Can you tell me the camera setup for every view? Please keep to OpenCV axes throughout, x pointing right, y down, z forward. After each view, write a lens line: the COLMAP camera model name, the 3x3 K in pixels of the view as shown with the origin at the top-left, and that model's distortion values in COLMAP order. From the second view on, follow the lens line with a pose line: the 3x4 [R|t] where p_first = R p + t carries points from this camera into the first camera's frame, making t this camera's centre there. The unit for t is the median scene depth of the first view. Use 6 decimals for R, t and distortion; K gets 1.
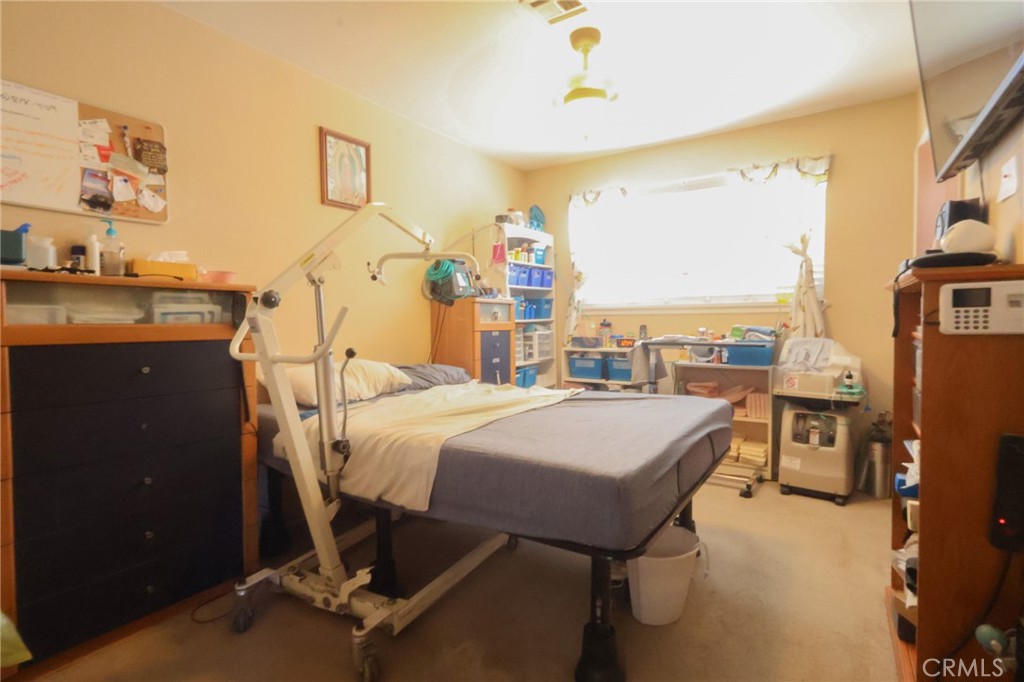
lens RADIAL K [[472.5, 0, 513.9], [0, 472.5, 338.8], [0, 0, 1]] dist [-0.001326, -0.001867]
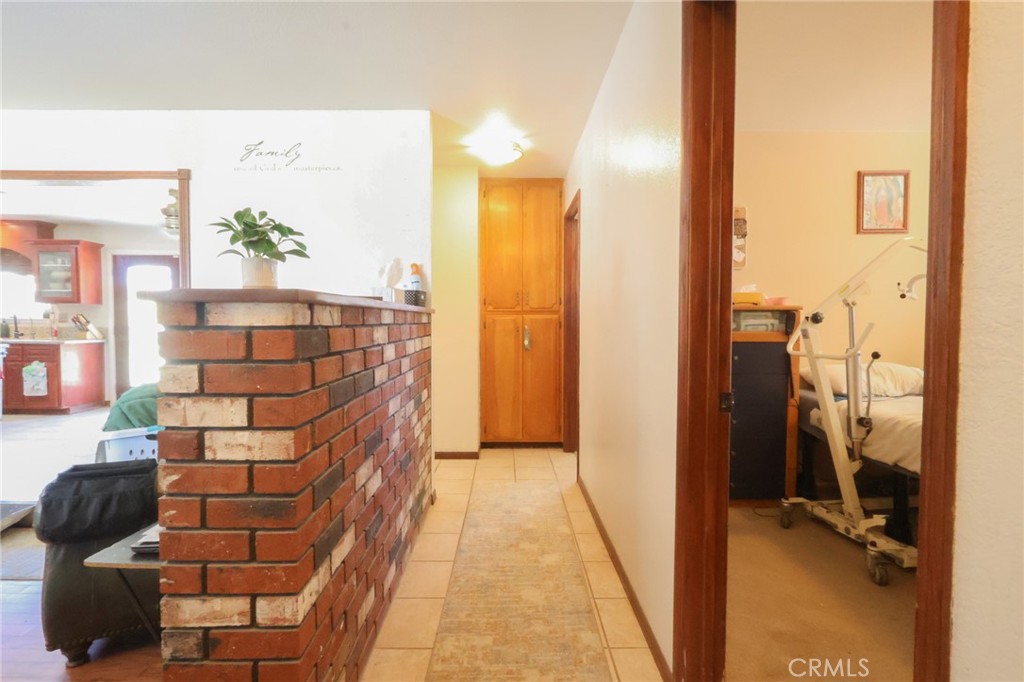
lens RADIAL K [[472.5, 0, 512.8], [0, 472.5, 339.0], [0, 0, 1]] dist [-0.001326, -0.001867]
pose [[0.533356, 0.031386, -0.845309, 0.238242], [-0.036845, 0.999225, 0.013853, 0.002565], [0.845088, 0.023756, 0.534099, -0.598019]]
